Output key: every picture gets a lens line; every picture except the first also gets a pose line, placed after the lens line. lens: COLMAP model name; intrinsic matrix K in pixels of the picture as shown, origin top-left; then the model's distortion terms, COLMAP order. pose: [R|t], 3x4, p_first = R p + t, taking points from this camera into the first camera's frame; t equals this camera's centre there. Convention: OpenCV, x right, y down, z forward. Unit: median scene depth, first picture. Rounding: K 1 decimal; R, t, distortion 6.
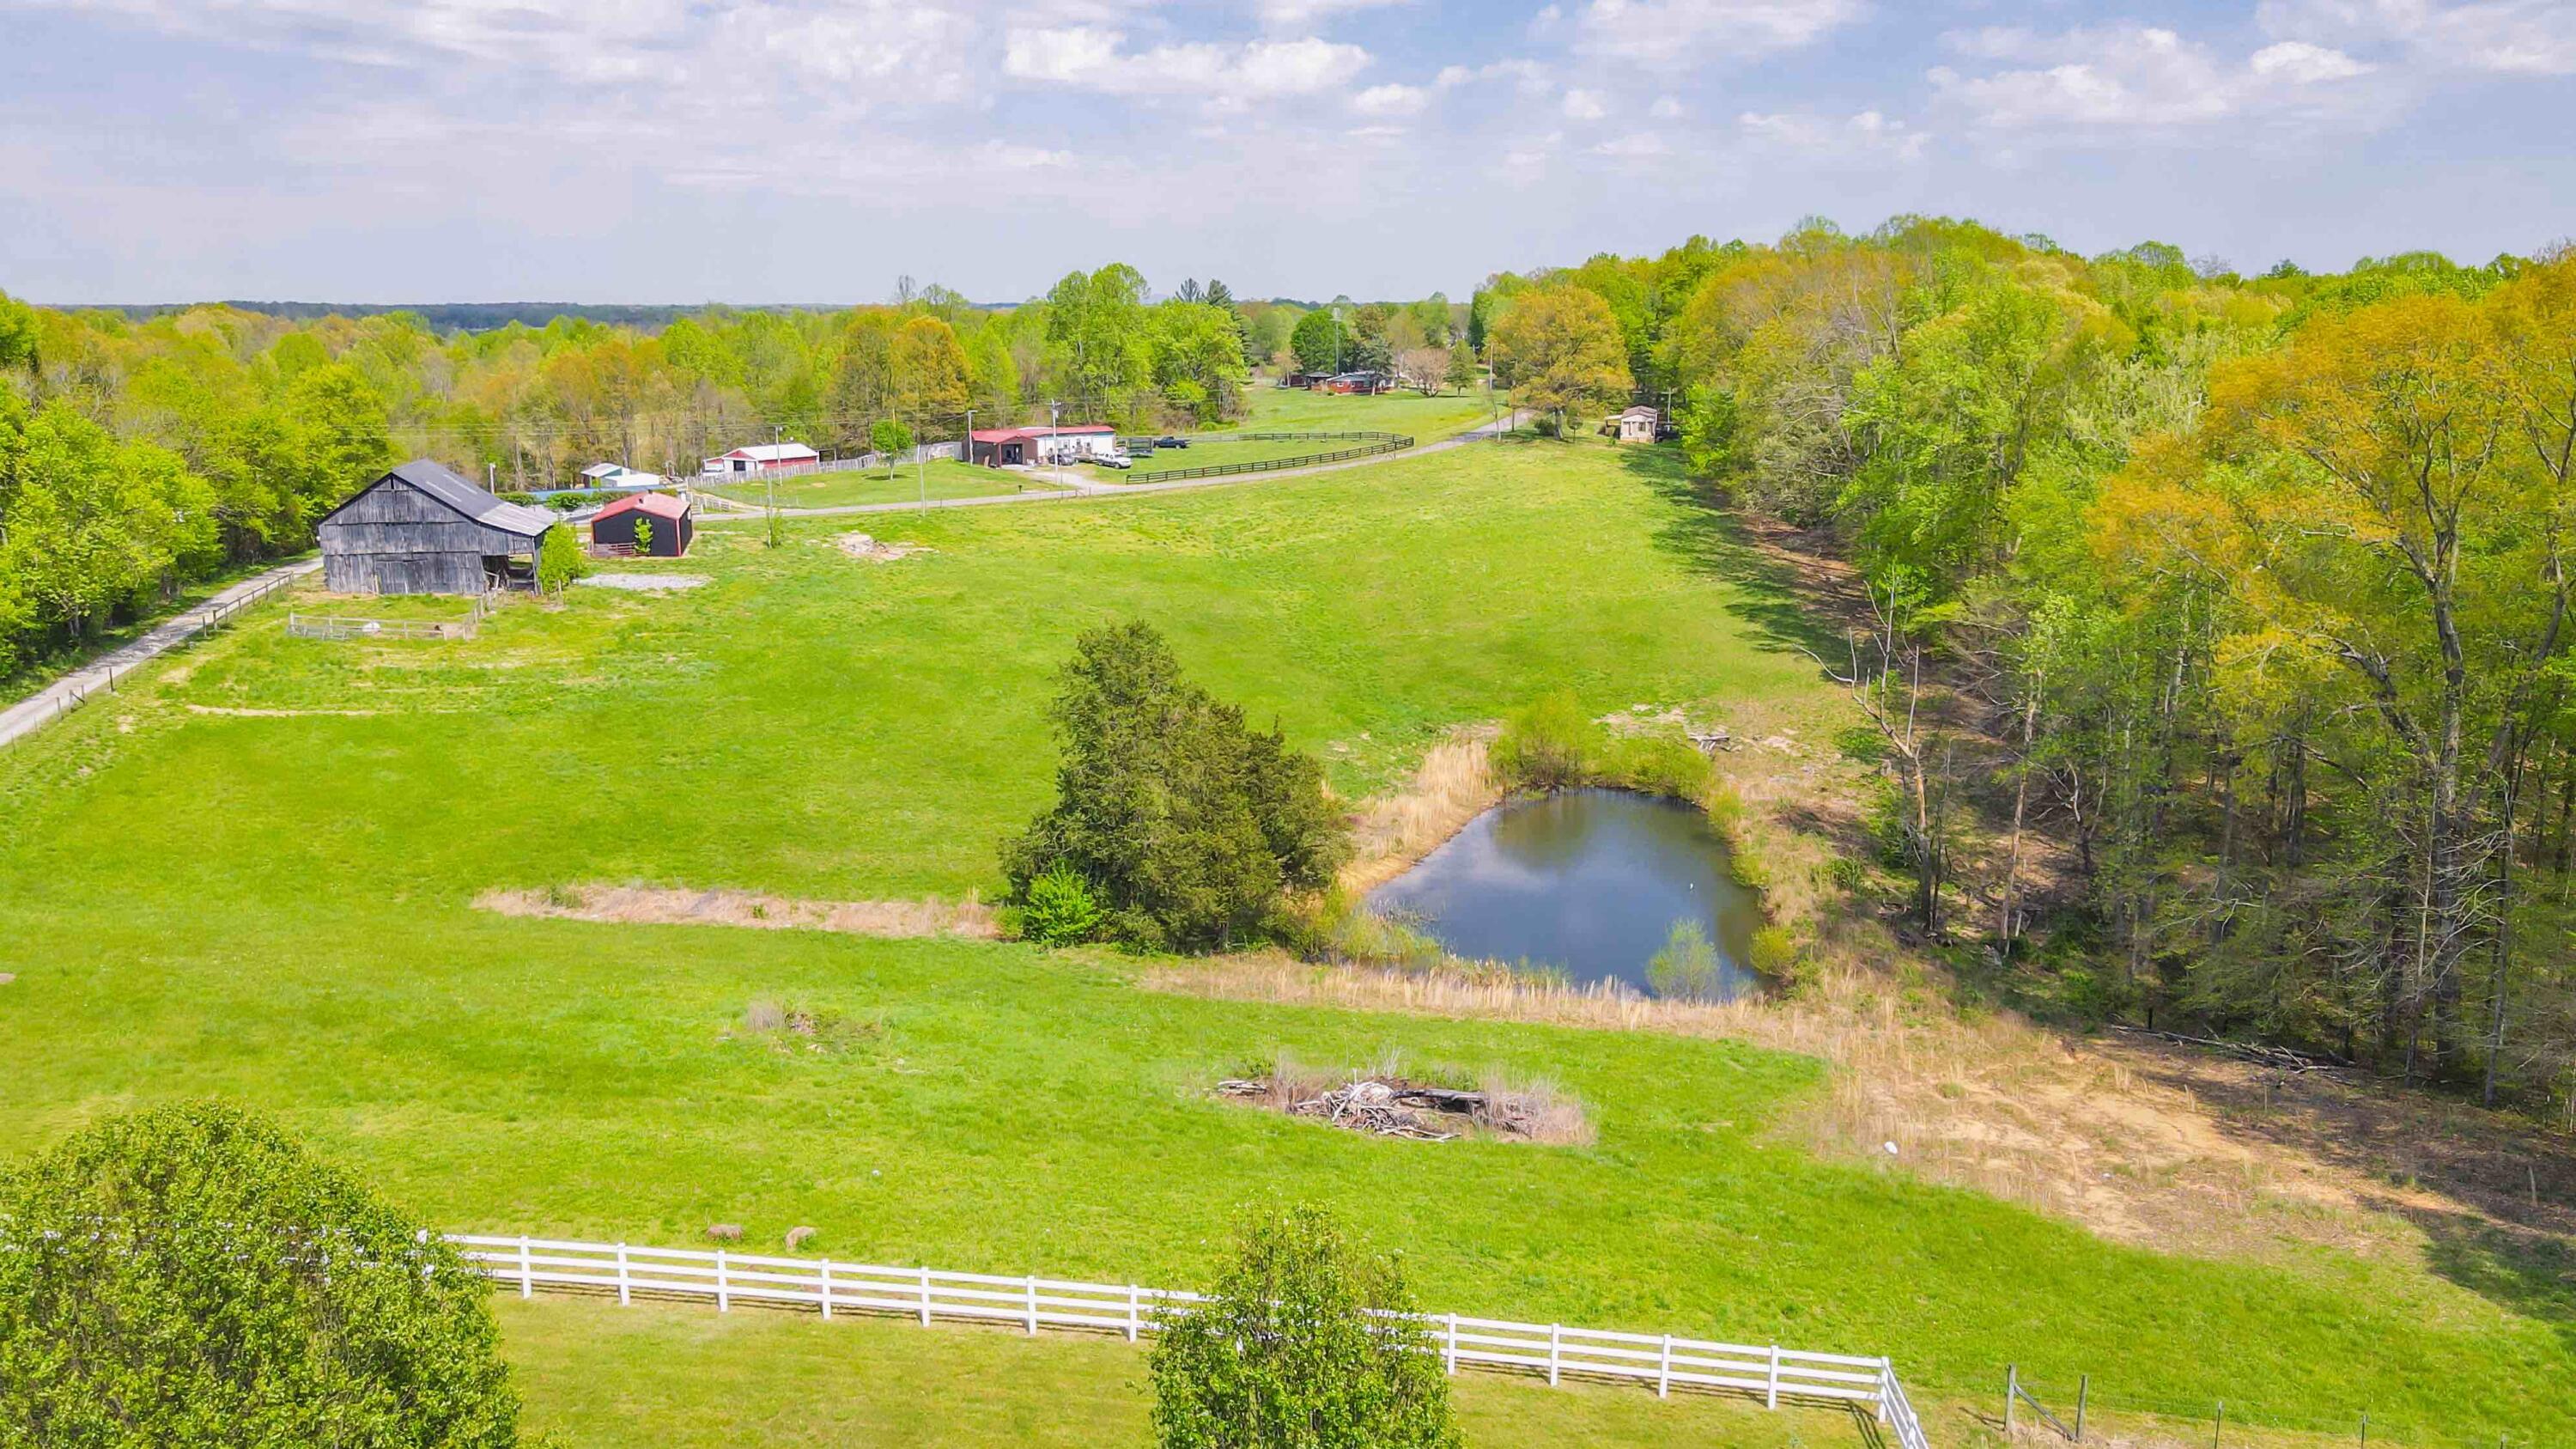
lens RADIAL K [[1921.0, 0, 1284.1], [0, 1921.0, 728.4], [0, 0, 1]] dist [0.002939, 0.028903]
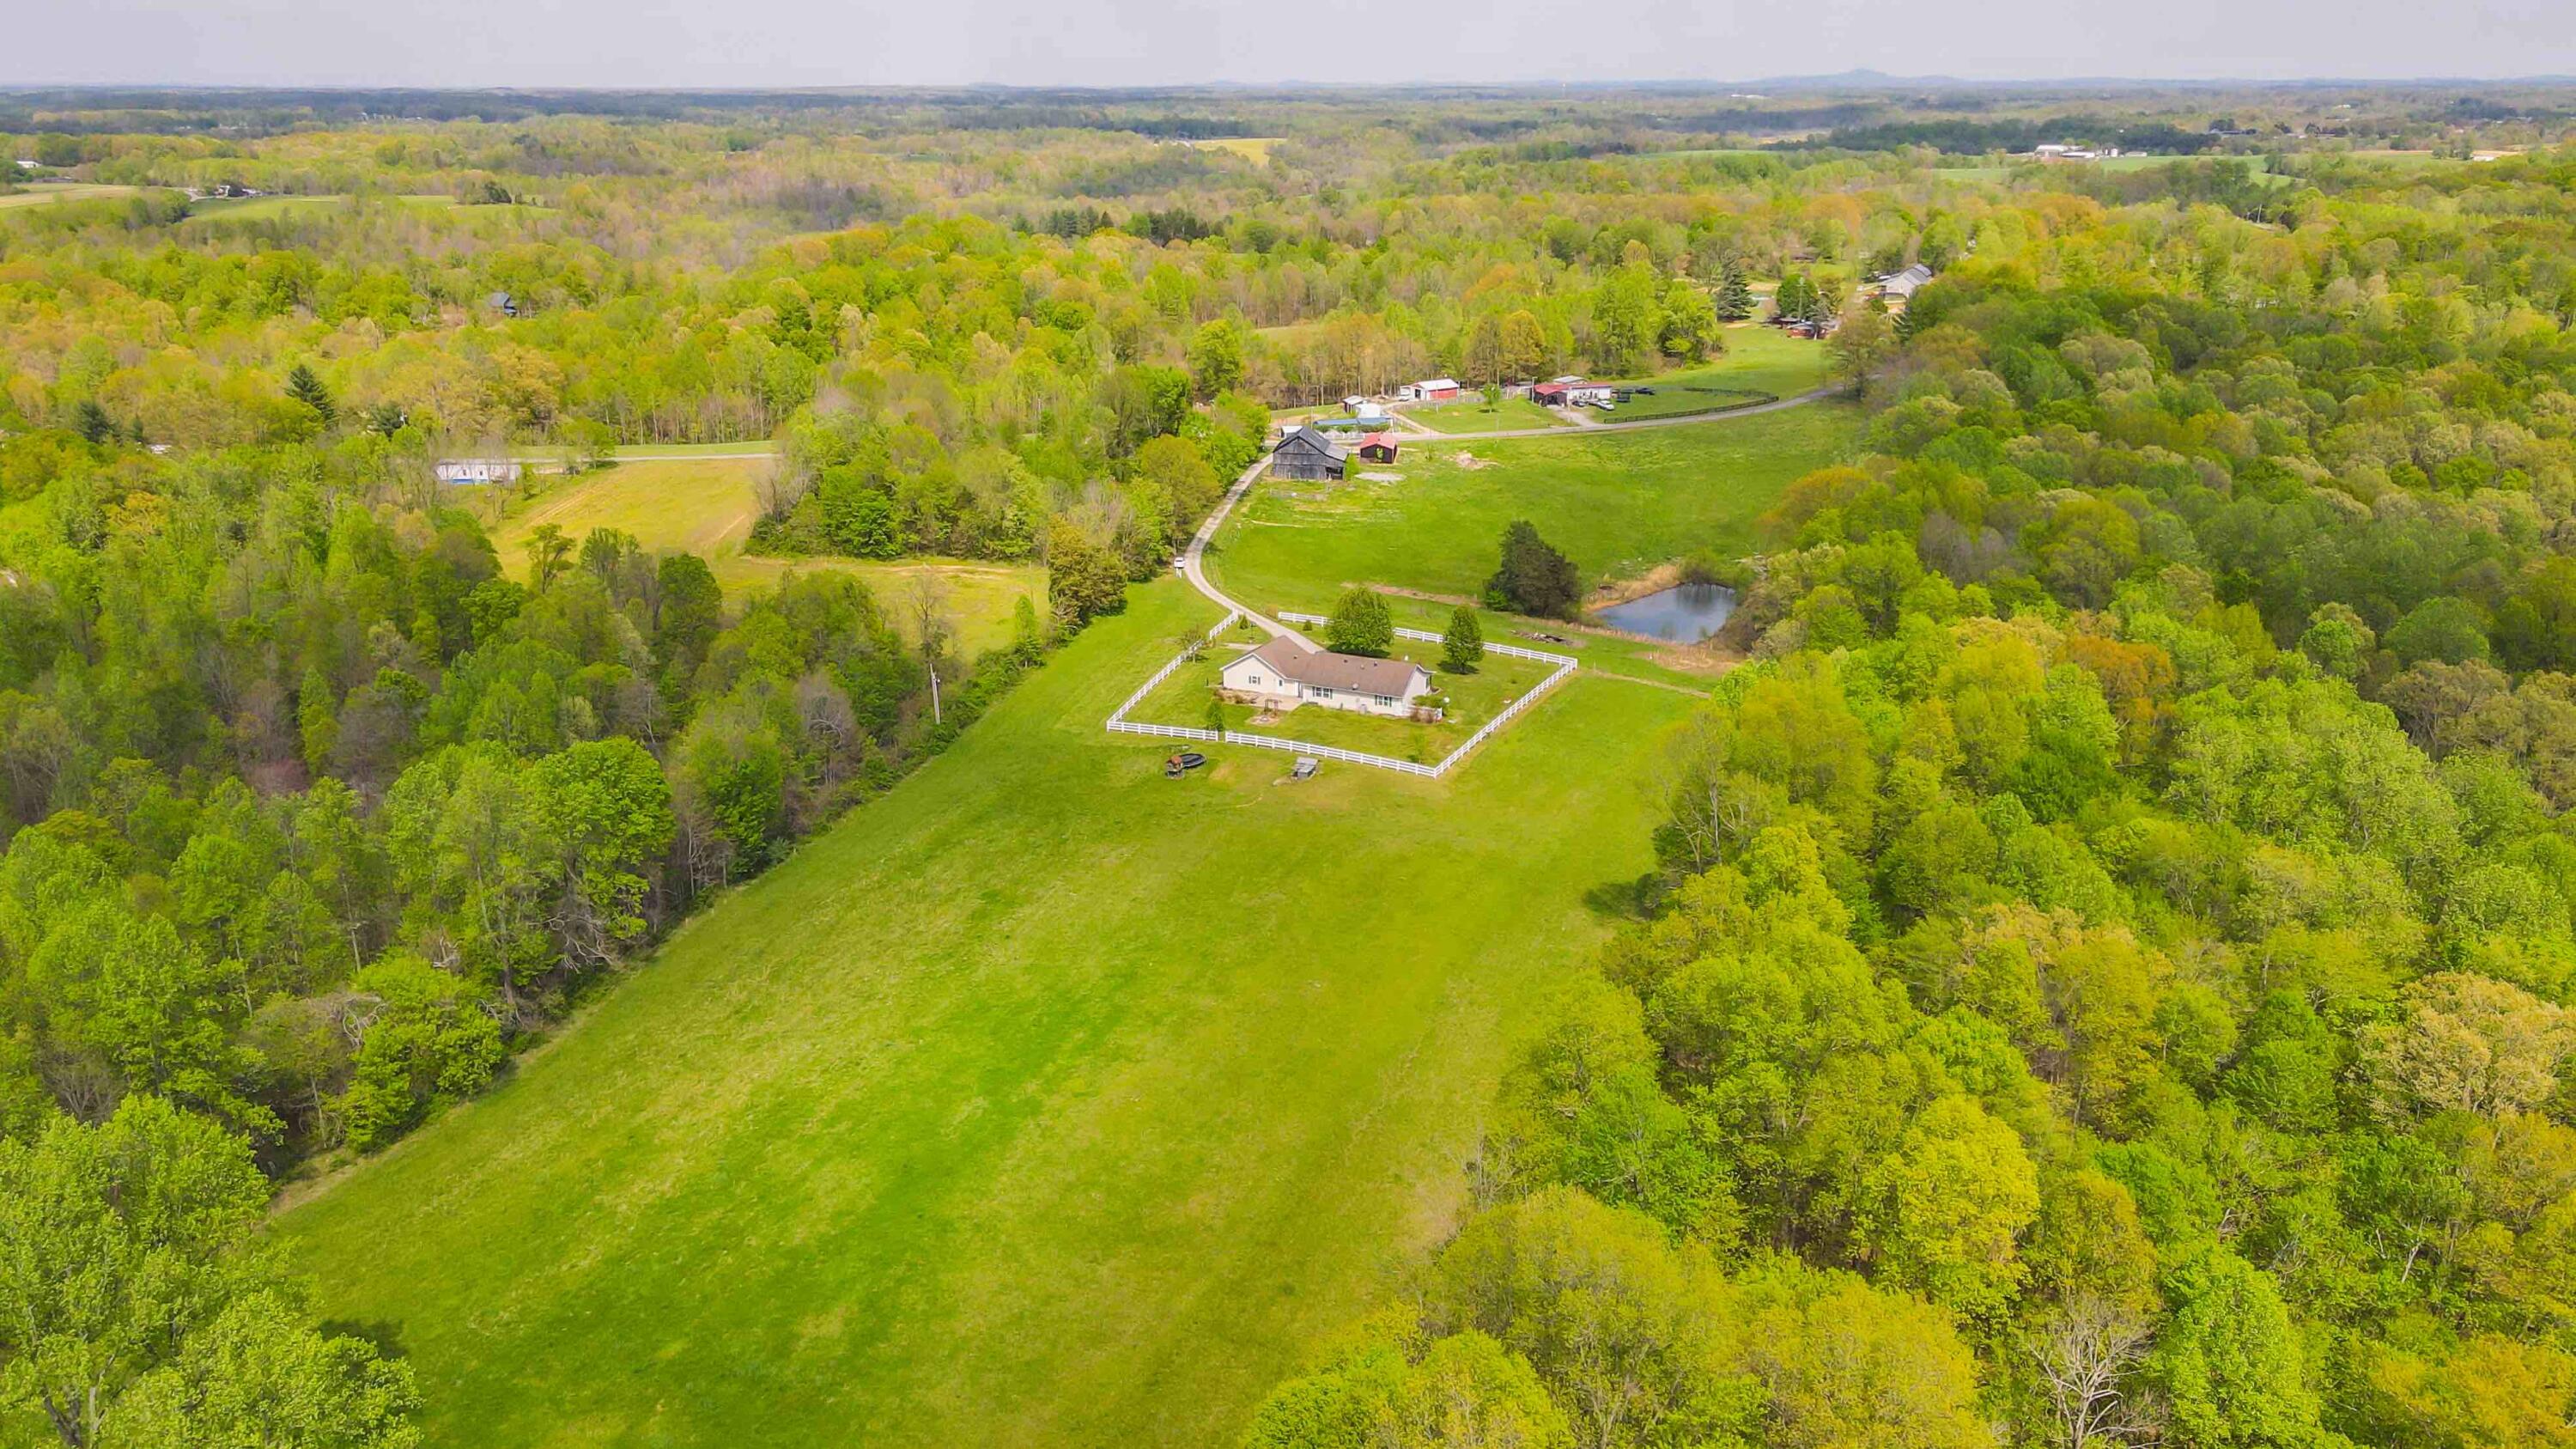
lens RADIAL K [[1922.0, 0, 1302.0], [0, 1922.0, 719.0], [0, 0, 1]] dist [-0.002128, 0.033221]
pose [[0.945755, 0.106483, -0.306935, 0.285287], [-0.074365, 0.990632, 0.114532, -0.030185], [0.316255, -0.085493, 0.944814, -1.082768]]
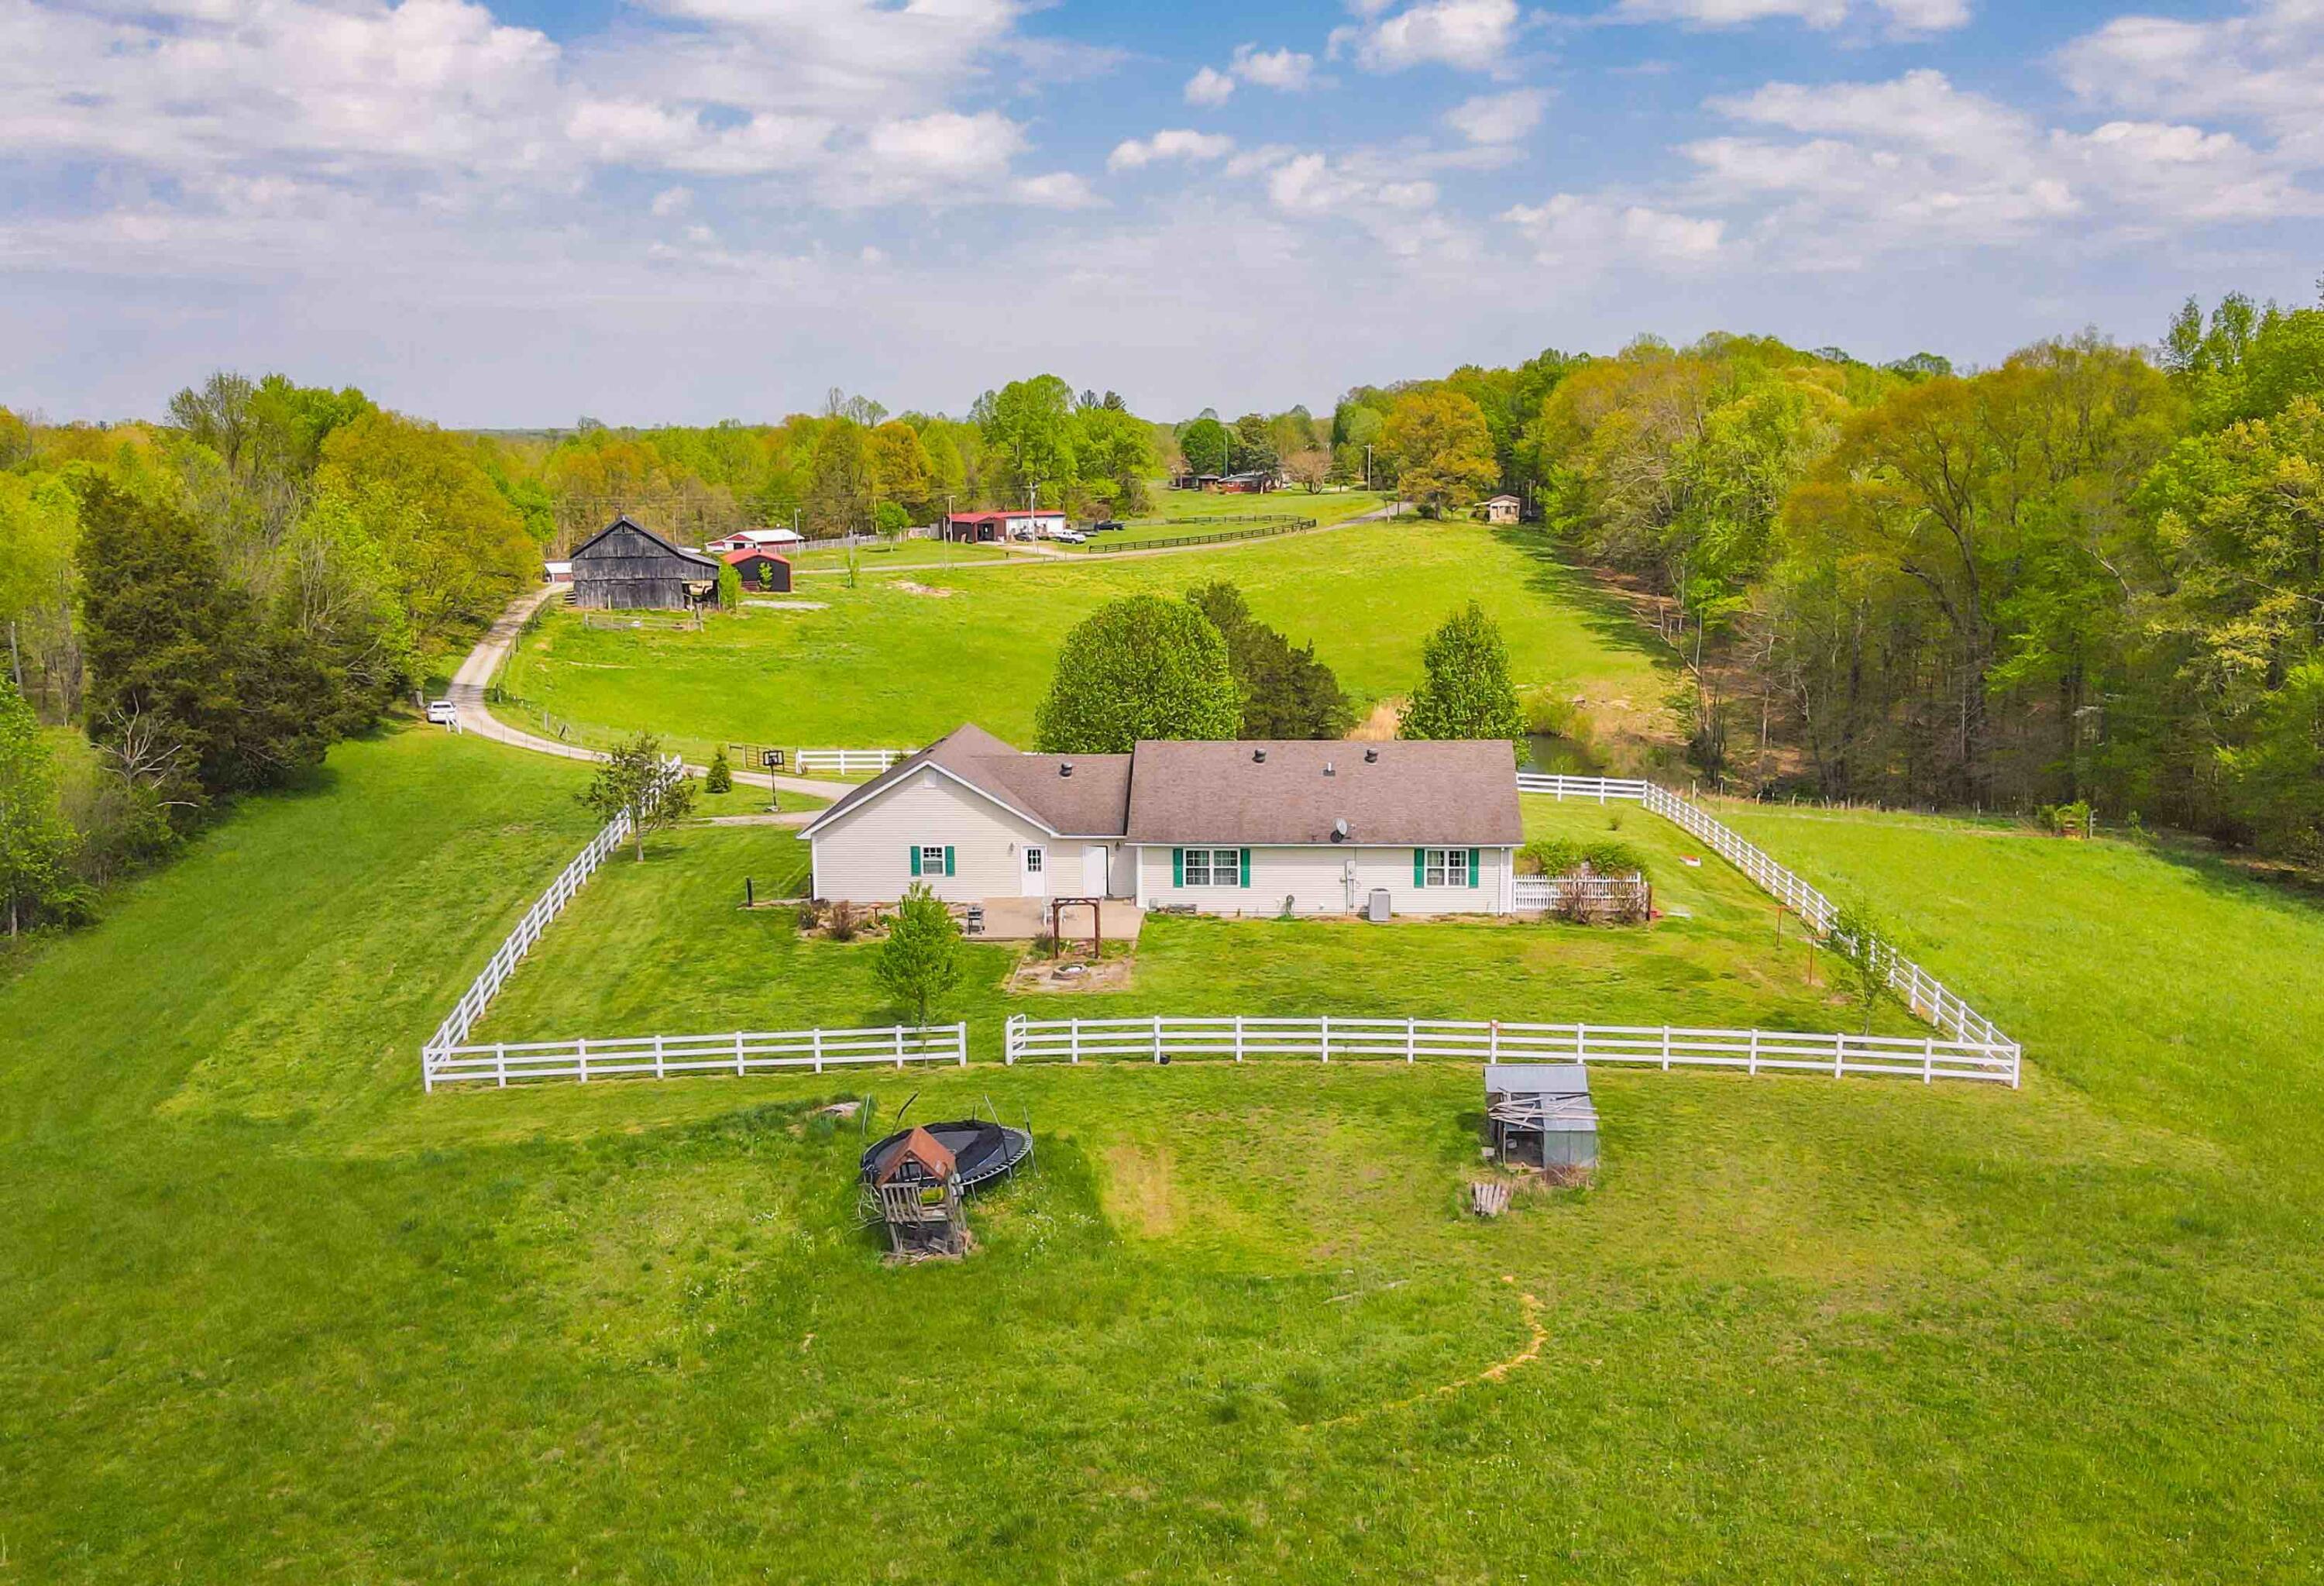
lens RADIAL K [[2101.5, 0, 1195.3], [0, 2101.5, 797.3], [0, 0, 1]] dist [0.009275, 0.006009]
pose [[0.999033, -0.012500, 0.042159, -0.077864], [0.014276, 0.999012, -0.042085, 0.088955], [-0.041591, 0.042646, 0.998224, -0.340785]]
